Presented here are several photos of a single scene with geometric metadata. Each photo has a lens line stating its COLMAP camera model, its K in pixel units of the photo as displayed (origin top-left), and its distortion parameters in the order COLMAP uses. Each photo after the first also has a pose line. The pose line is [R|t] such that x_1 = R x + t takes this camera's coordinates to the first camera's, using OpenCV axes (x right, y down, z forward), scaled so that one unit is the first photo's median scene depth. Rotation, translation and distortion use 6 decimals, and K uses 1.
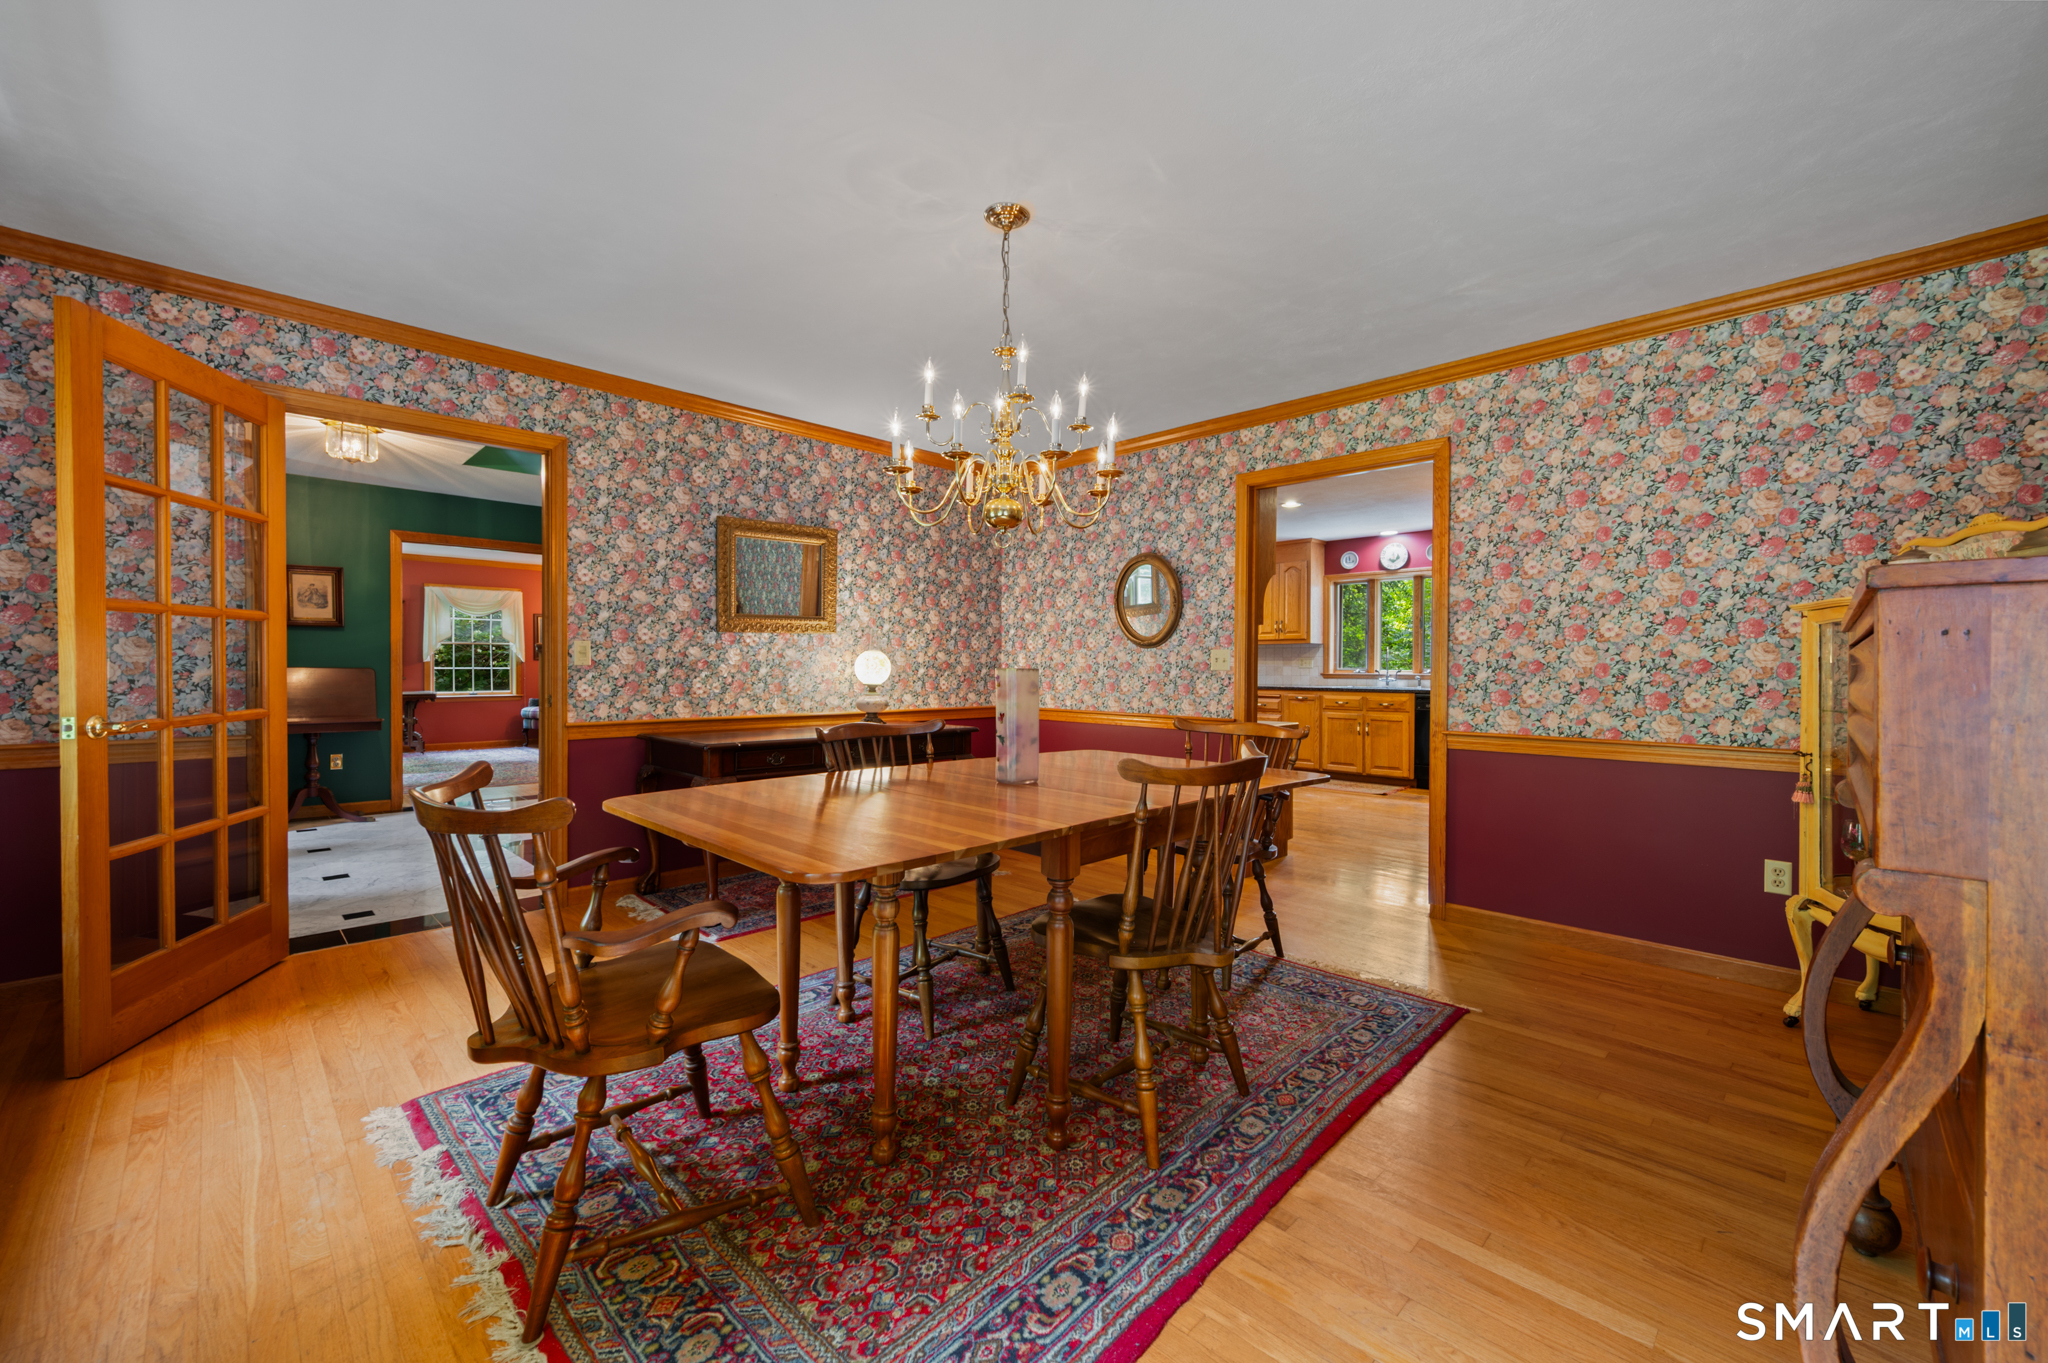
lens RADIAL K [[816.8, 0, 1034.4], [0, 816.8, 679.1], [0, 0, 1]] dist [0.001588, 0.000145]
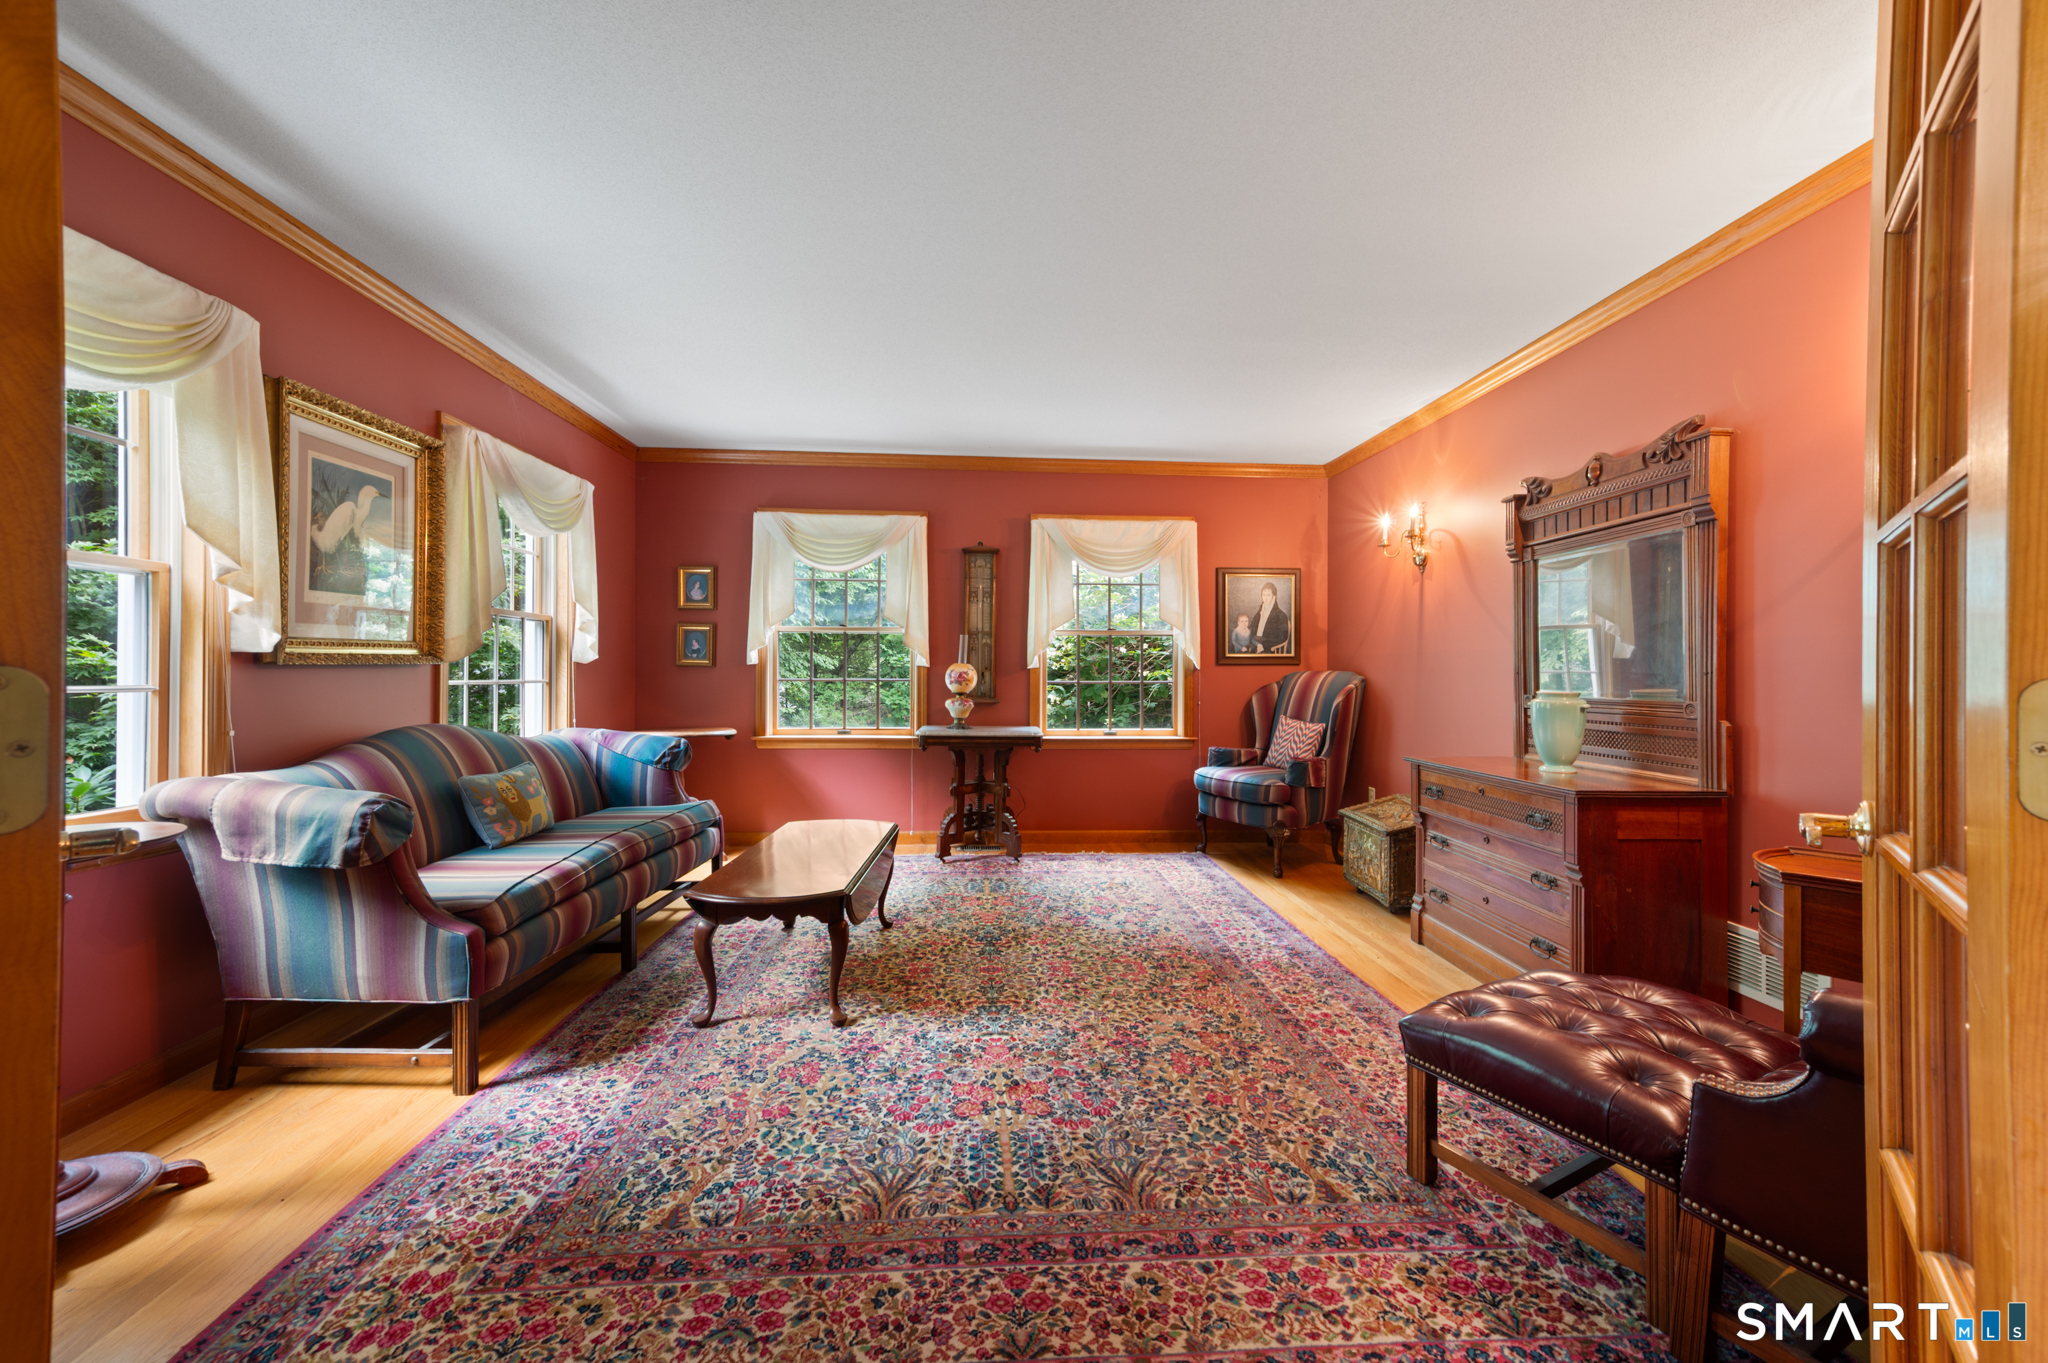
lens RADIAL K [[816.8, 0, 1025.5], [0, 816.8, 682.5], [0, 0, 1]] dist [0.001588, 0.000145]
pose [[0.750547, -0.004240, -0.660804, -0.397317], [-0.011447, 0.999746, -0.019416, -0.002636], [0.660718, 0.022137, 0.750308, 0.594519]]
